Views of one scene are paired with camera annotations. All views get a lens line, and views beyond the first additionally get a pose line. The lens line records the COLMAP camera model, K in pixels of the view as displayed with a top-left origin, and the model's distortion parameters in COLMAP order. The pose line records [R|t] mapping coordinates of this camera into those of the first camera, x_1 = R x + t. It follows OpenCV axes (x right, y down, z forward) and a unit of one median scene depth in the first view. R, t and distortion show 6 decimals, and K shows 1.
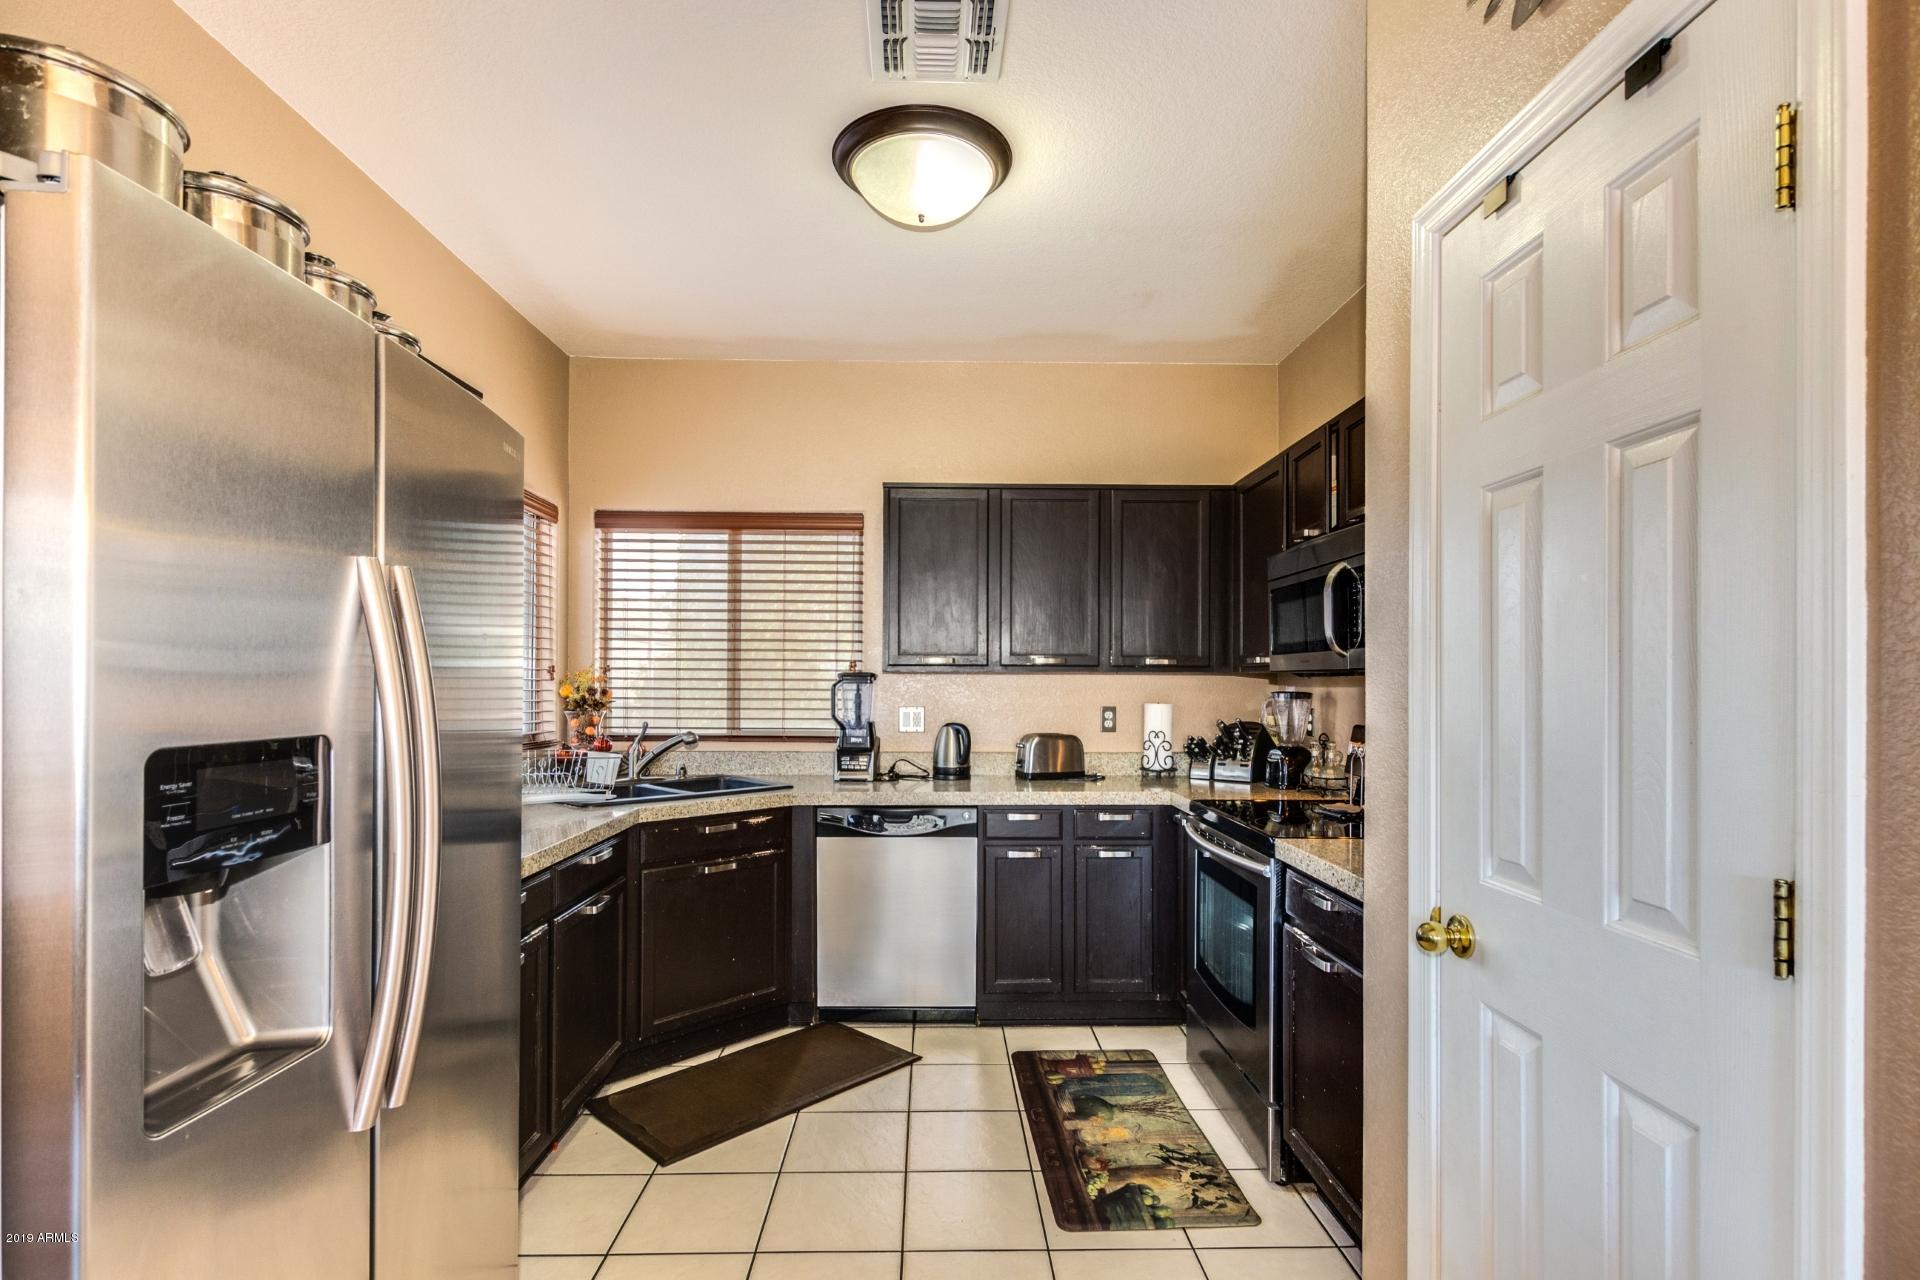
lens RADIAL K [[911.0, 0, 969.1], [0, 911.0, 679.9], [0, 0, 1]] dist [0.003430, -0.001201]
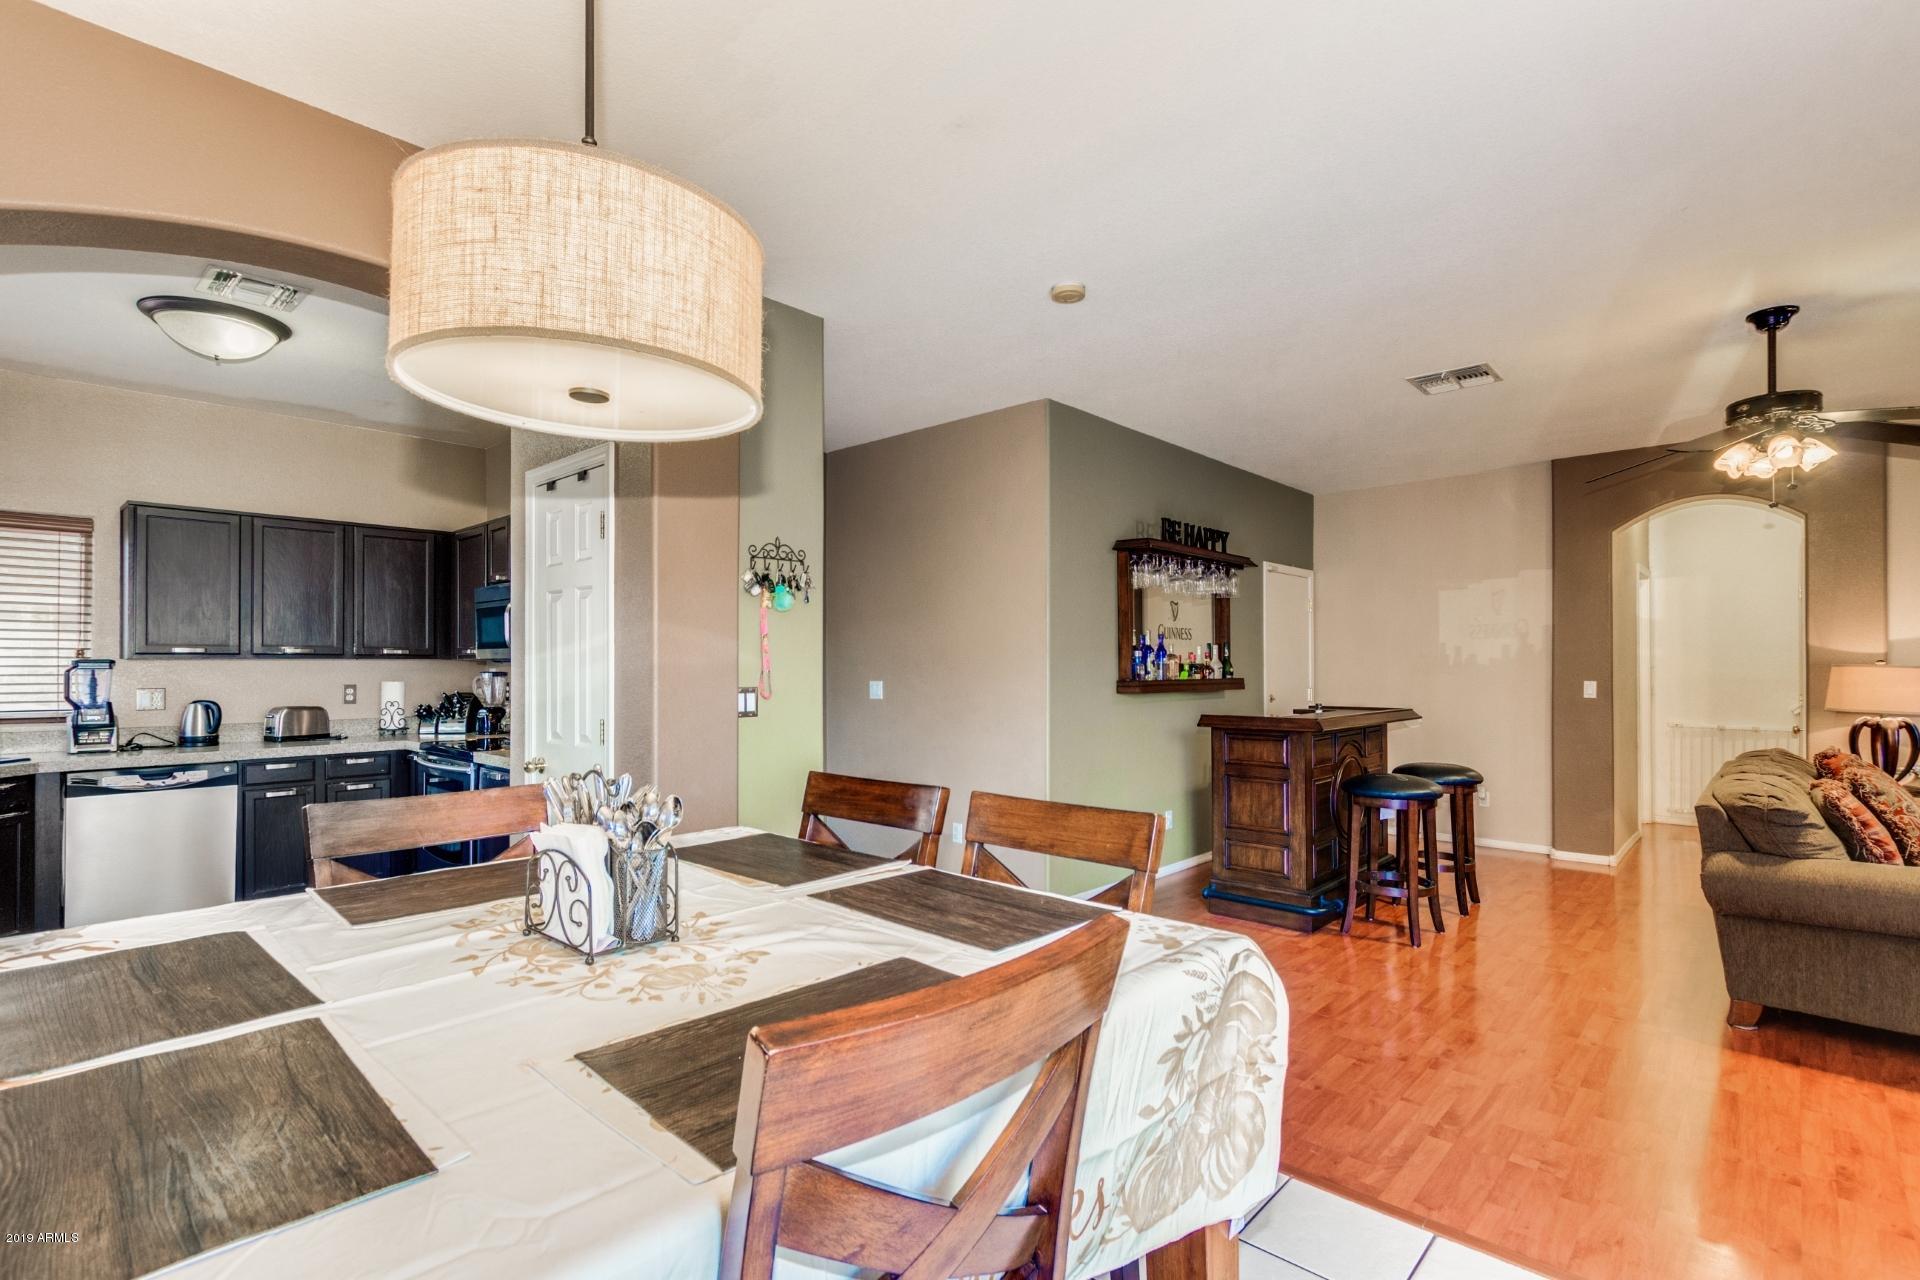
lens RADIAL K [[911.0, 0, 963.0], [0, 911.0, 654.9], [0, 0, 1]] dist [0.003430, -0.001201]
pose [[0.711313, 0.000007, 0.702876, -0.156211], [0.003757, 0.999986, -0.003811, -0.005793], [-0.702866, 0.005351, 0.711302, -0.616477]]
